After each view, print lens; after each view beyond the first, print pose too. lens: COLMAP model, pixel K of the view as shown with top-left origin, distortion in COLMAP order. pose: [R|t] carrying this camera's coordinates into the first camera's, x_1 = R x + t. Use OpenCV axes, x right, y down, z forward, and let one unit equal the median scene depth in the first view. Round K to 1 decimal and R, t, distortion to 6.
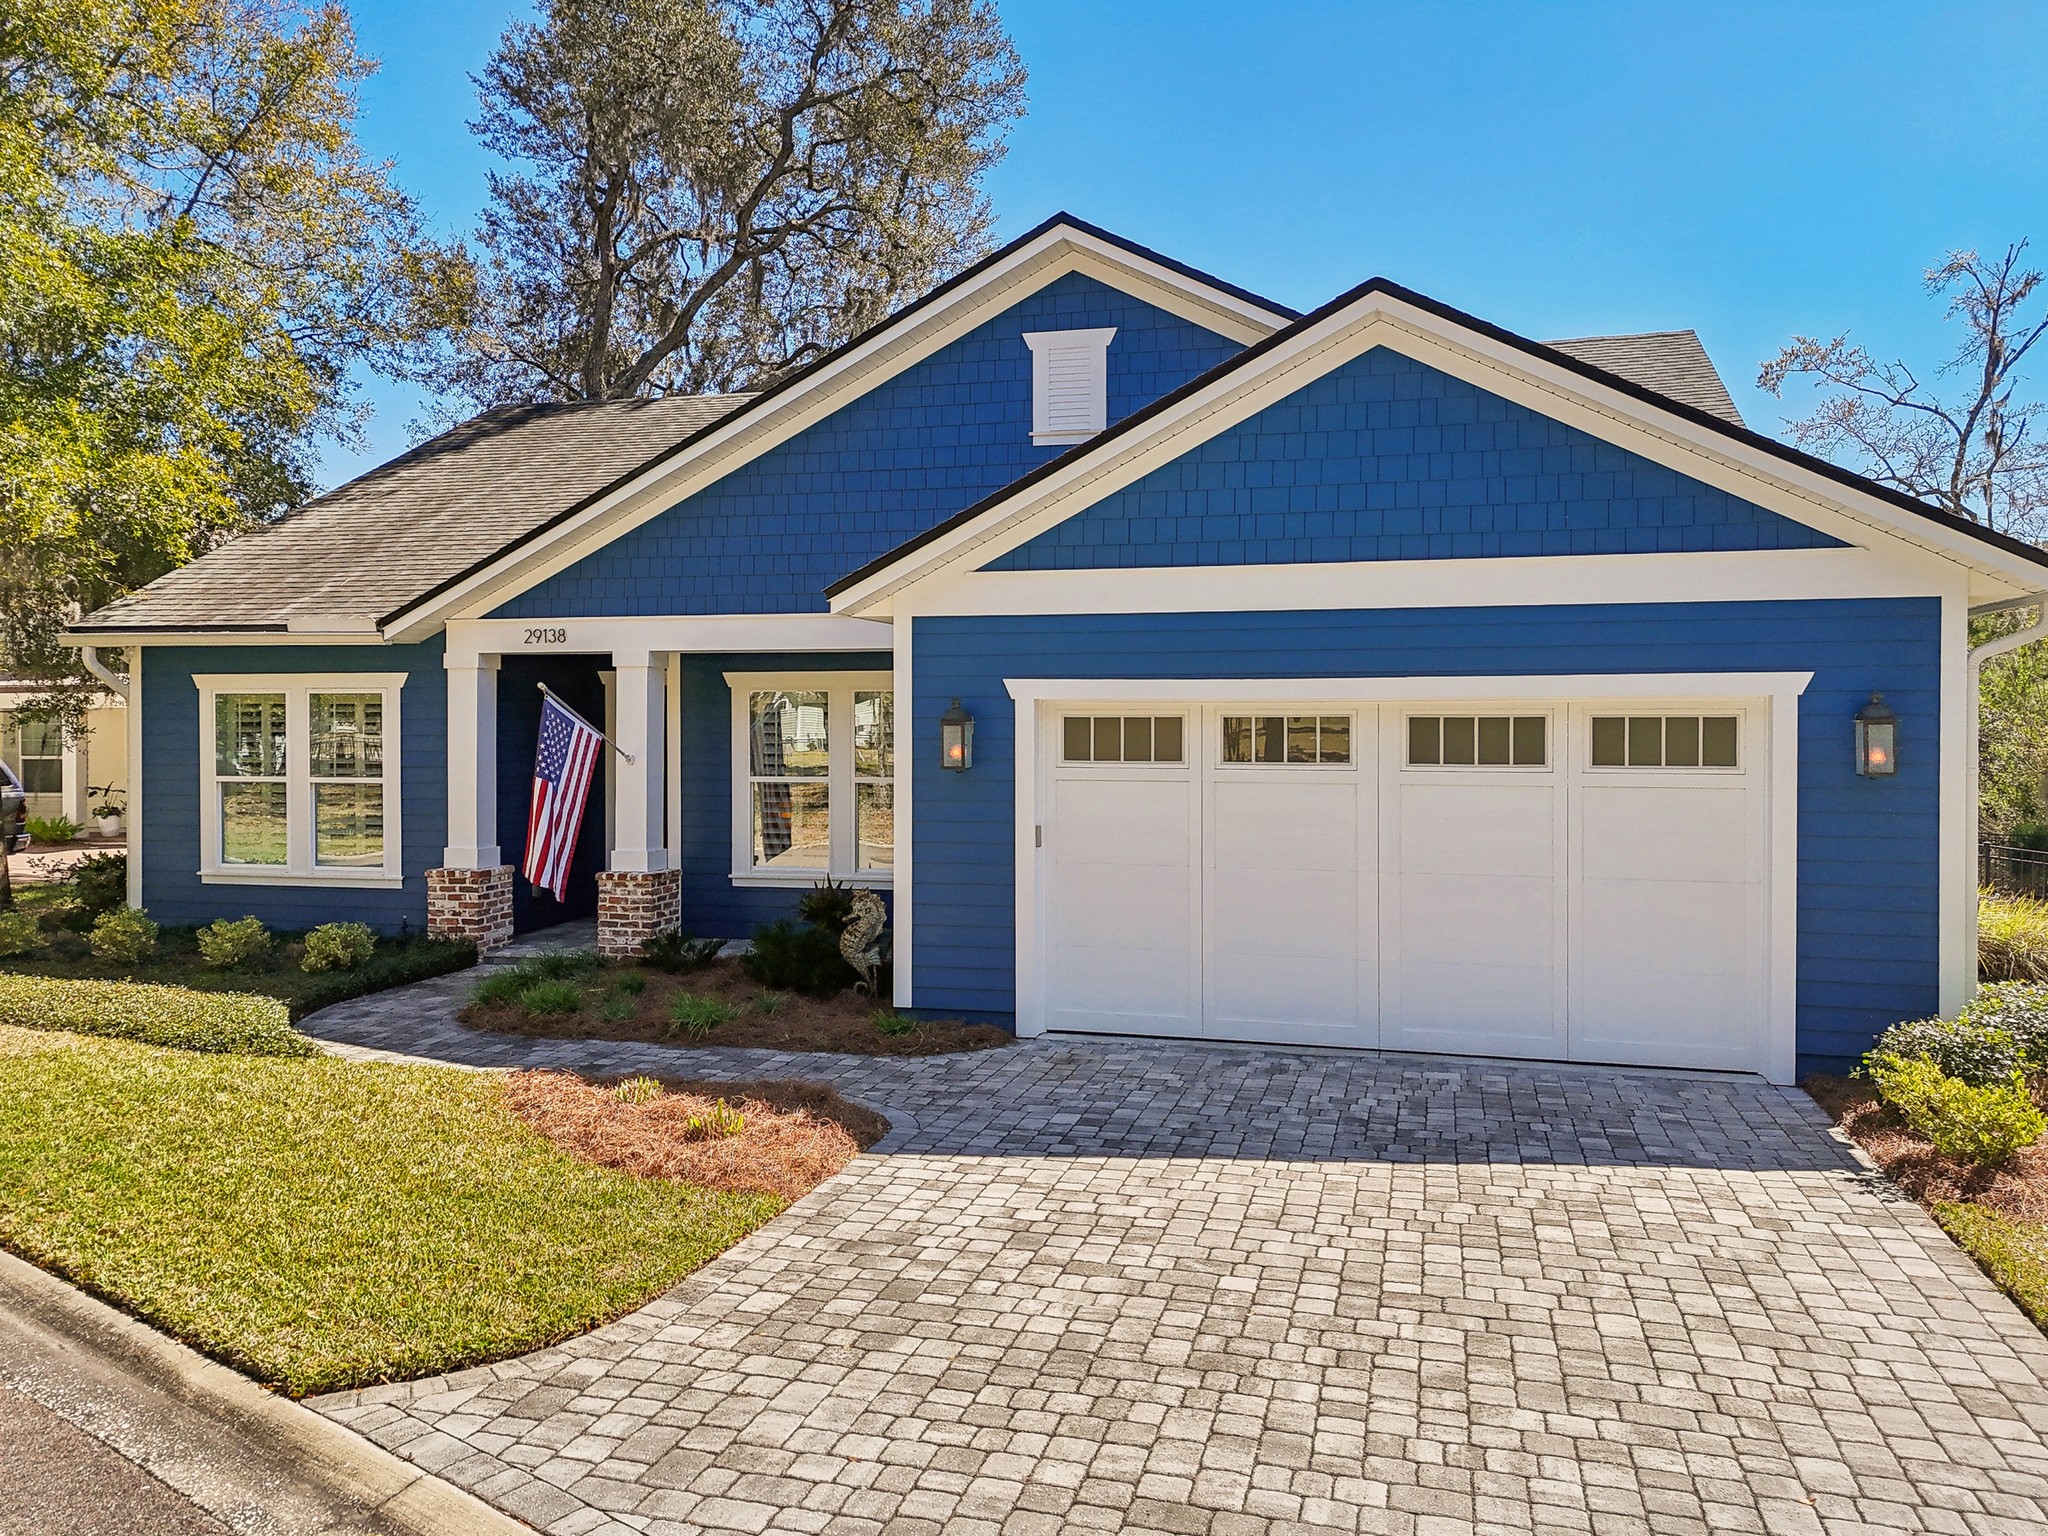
lens RADIAL K [[1571.1, 0, 1024.0], [0, 1571.1, 768.0], [0, 0, 1]] dist [-0.000162, -0.001648]
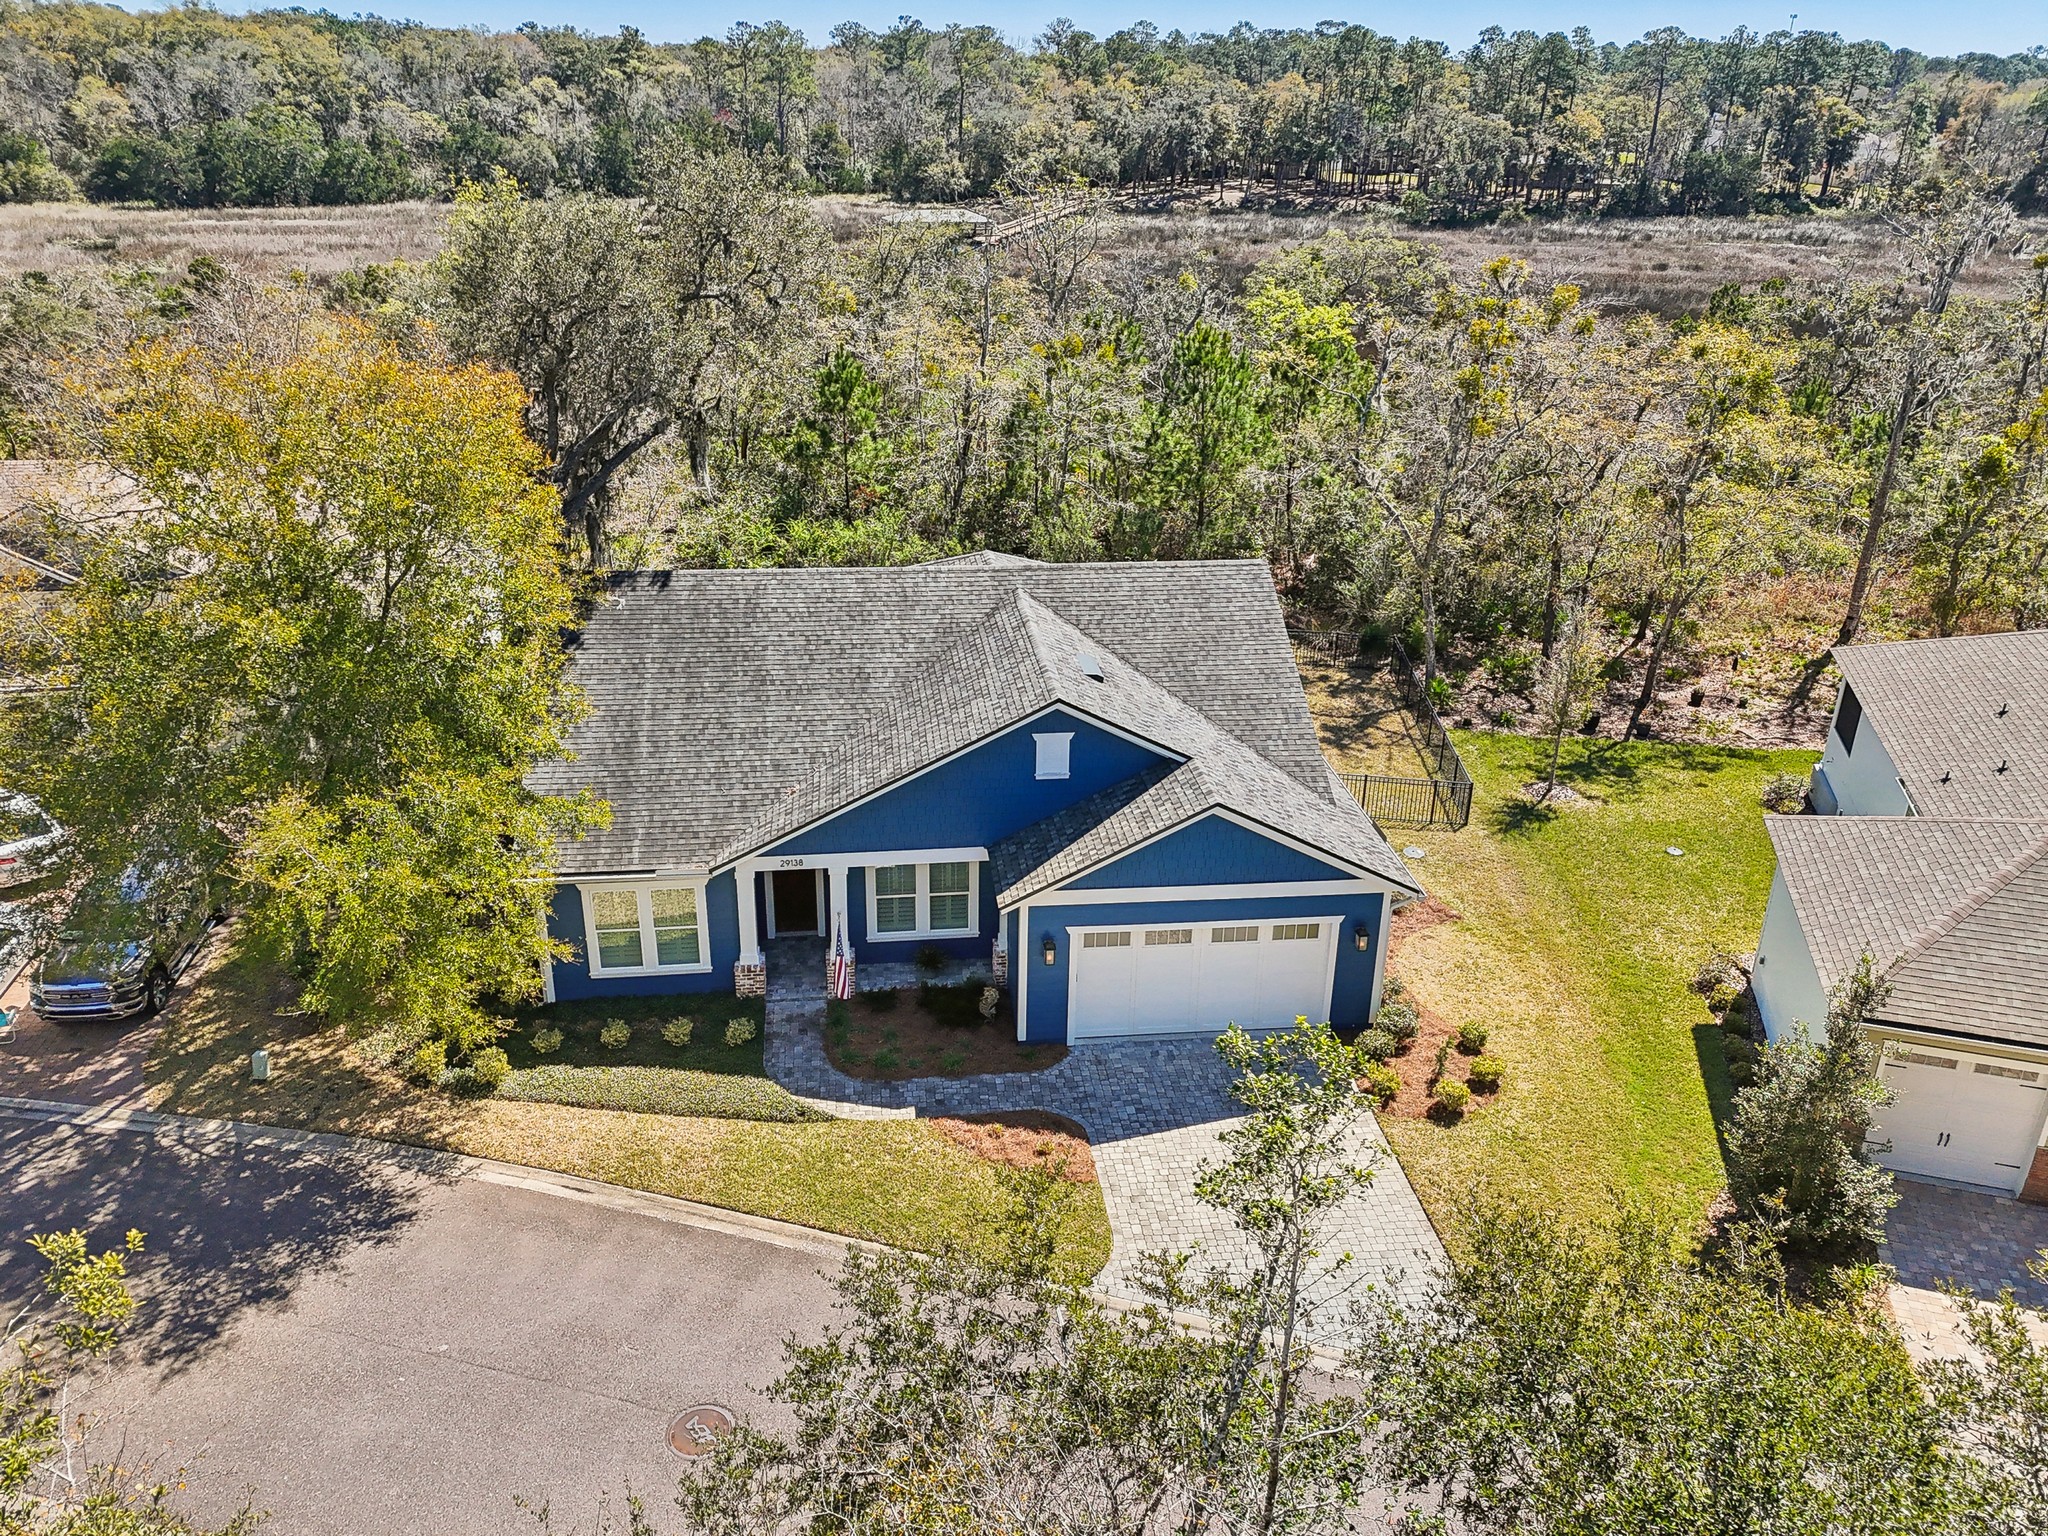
lens RADIAL K [[1571.1, 0, 1024.0], [0, 1571.1, 768.0], [0, 0, 1]] dist [-0.000162, -0.001648]
pose [[0.925524, -0.138812, 0.352331, -0.932070], [-0.010736, 0.920403, 0.390824, -1.283438], [-0.378537, -0.365500, 0.850364, -1.043849]]
